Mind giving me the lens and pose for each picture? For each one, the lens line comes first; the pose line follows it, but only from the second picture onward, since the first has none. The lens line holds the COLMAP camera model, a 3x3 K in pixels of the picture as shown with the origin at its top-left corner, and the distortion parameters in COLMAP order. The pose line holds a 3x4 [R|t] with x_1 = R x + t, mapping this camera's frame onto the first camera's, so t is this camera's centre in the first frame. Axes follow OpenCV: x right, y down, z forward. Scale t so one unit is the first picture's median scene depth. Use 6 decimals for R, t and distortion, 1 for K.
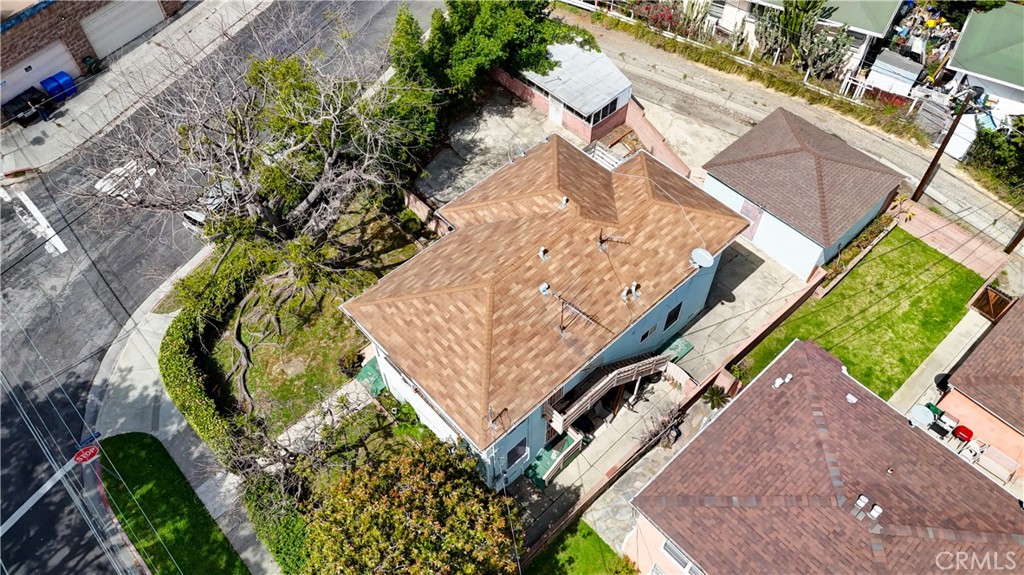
lens RADIAL K [[751.0, 0, 515.5], [0, 751.0, 286.4], [0, 0, 1]] dist [0.081300, -0.041828]
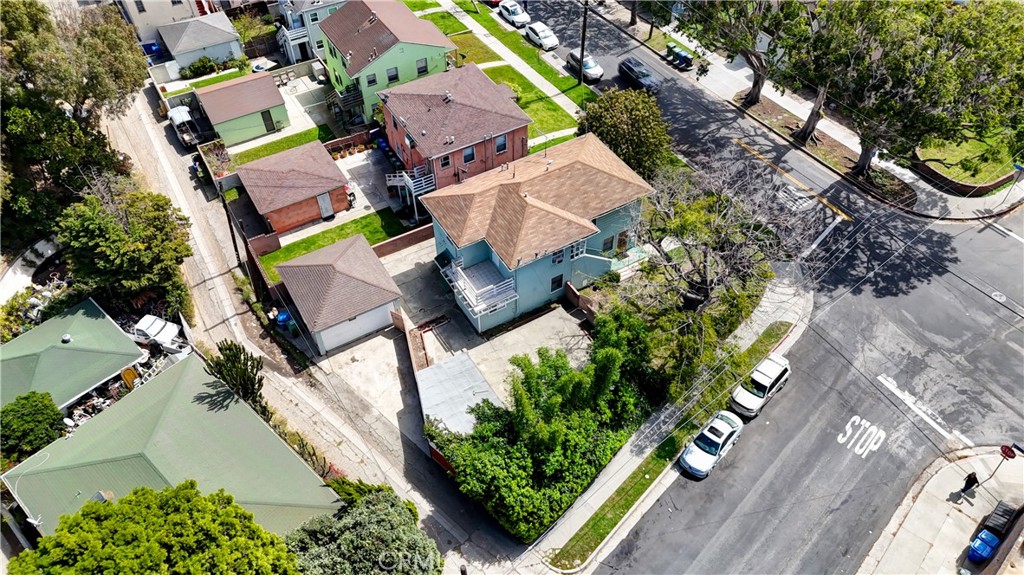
lens RADIAL K [[751.0, 0, 515.5], [0, 751.0, 286.4], [0, 0, 1]] dist [0.081300, -0.041828]
pose [[-0.976906, -0.147322, 0.154764, -0.174559], [0.180340, -0.180018, 0.966991, -1.526277], [-0.114599, 0.972569, 0.202428, 0.719344]]
